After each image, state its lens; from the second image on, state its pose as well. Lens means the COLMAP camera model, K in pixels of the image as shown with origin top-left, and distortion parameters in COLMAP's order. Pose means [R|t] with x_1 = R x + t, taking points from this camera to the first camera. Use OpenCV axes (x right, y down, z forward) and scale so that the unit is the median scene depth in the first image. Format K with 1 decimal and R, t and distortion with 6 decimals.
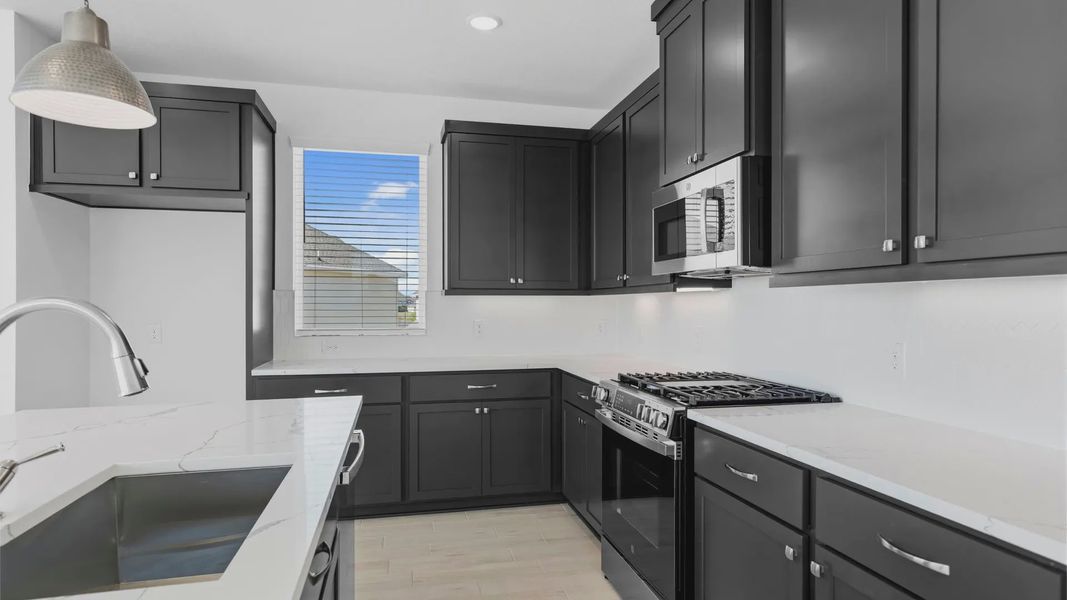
lens RADIAL K [[604.2, 0, 533.5], [0, 604.2, 300.0], [0, 0, 1]] dist [0.002224, 0.000764]
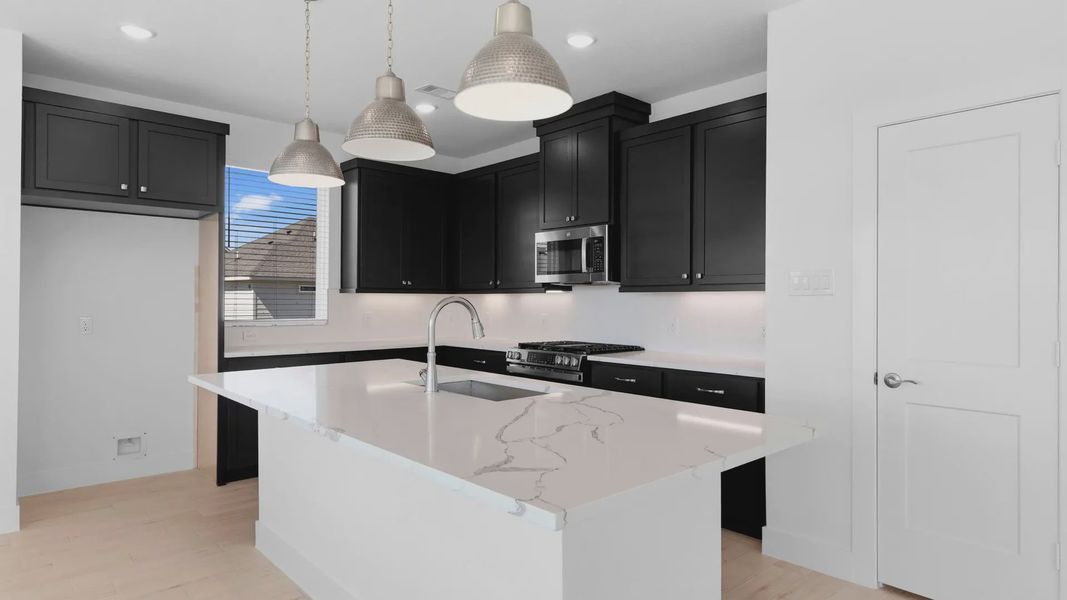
lens RADIAL K [[604.2, 0, 533.5], [0, 604.2, 300.0], [0, 0, 1]] dist [0.002224, 0.000764]
pose [[0.874908, 0.004221, 0.484271, -0.499936], [-0.007010, 0.999968, 0.003948, -0.001160], [-0.484239, -0.006849, 0.874909, -0.362109]]
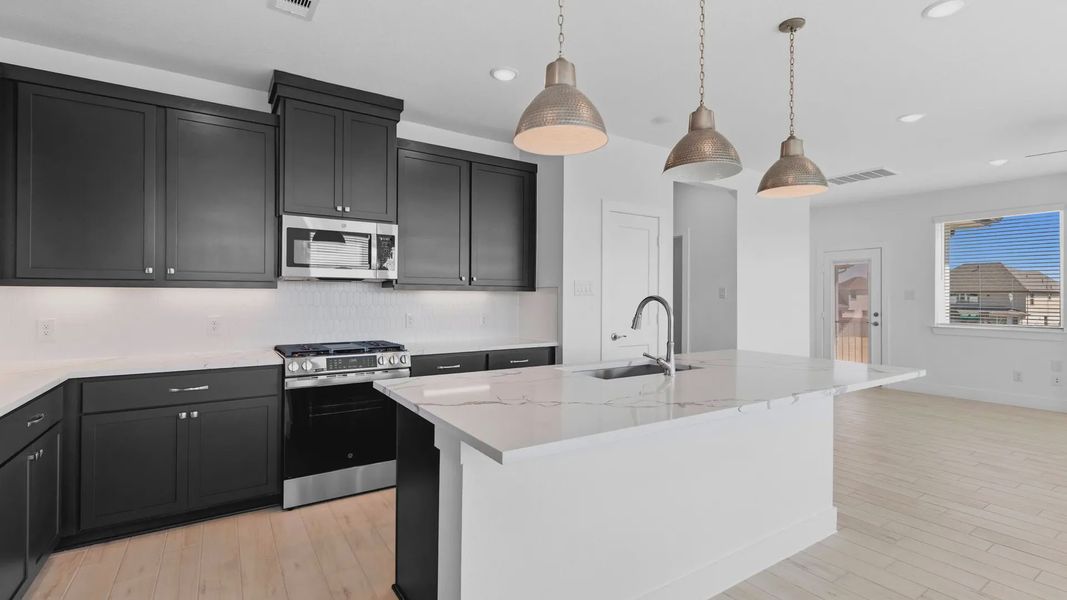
lens RADIAL K [[480.3, 0, 540.8], [0, 480.3, 295.7], [0, 0, 1]] dist [0.006439, 0.000374]
pose [[-0.345822, 0.002240, 0.938297, -0.829049], [-0.008857, 0.999945, -0.005652, 0.002093], [-0.938258, -0.010265, -0.345783, 0.692497]]
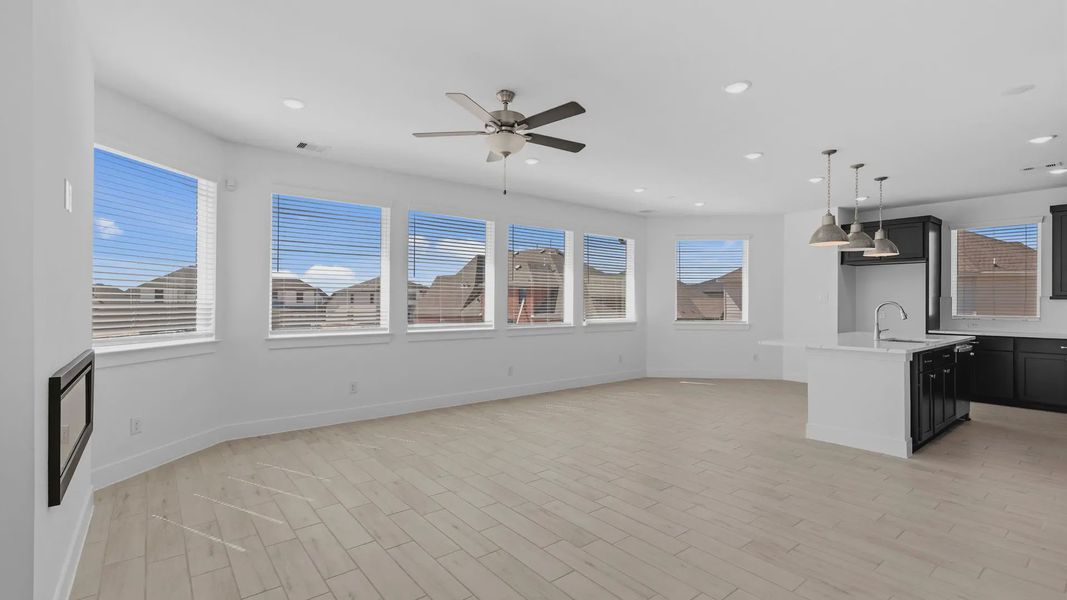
lens RADIAL K [[473.2, 0, 531.1], [0, 473.2, 304.3], [0, 0, 1]] dist [-0.000539, -0.000445]
pose [[0.421806, 0.005246, -0.906671, 0.571139], [0.002227, 0.999974, 0.006822, -0.004966], [0.906683, -0.004897, 0.421783, -1.222031]]
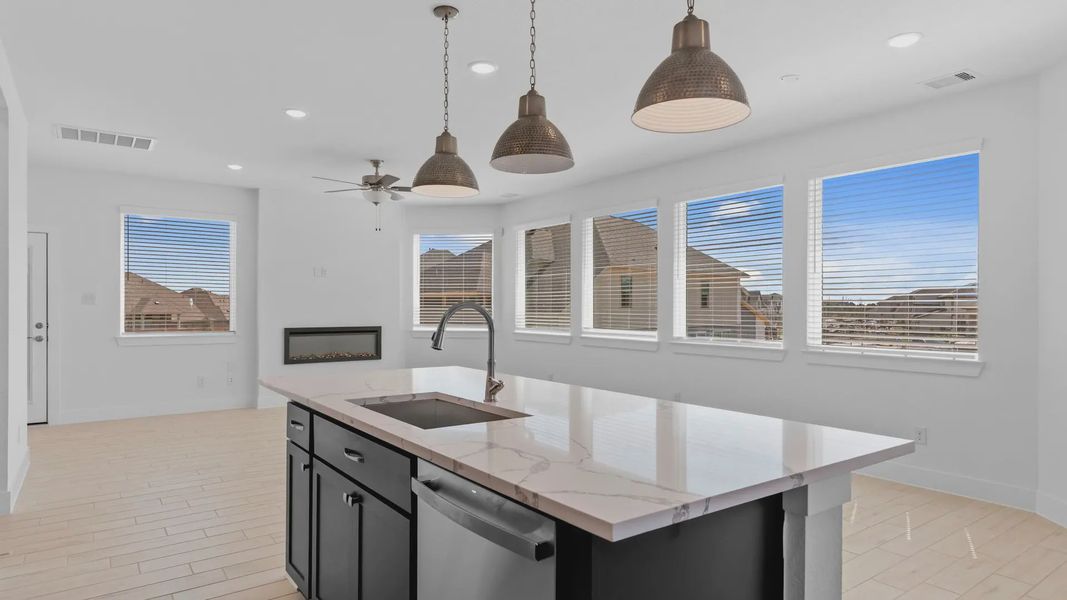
lens RADIAL K [[604.2, 0, 533.5], [0, 604.2, 300.0], [0, 0, 1]] dist [0.002224, 0.000764]
pose [[-0.917763, -0.007037, -0.397066, -0.039600], [-0.002384, 0.999923, -0.012211, -0.000485], [0.397121, -0.010260, -0.917709, 0.922410]]
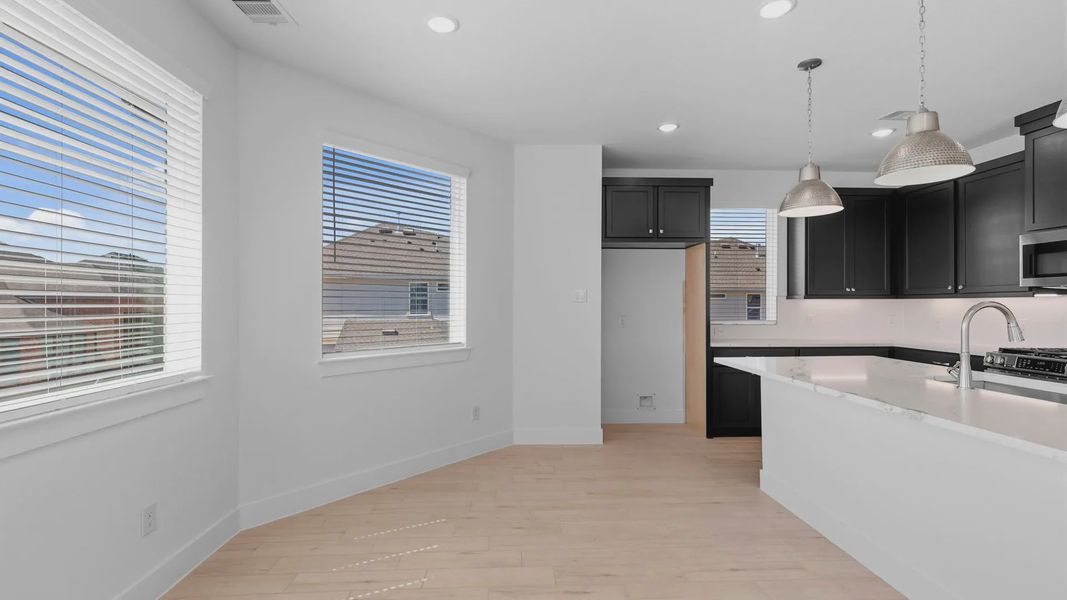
lens RADIAL K [[473.2, 0, 531.1], [0, 473.2, 304.3], [0, 0, 1]] dist [-0.000539, -0.000445]
pose [[0.981557, 0.000847, -0.191169, -0.689080], [0.000244, 0.999984, 0.005684, -0.001863], [0.191171, -0.005625, 0.981541, -0.390150]]
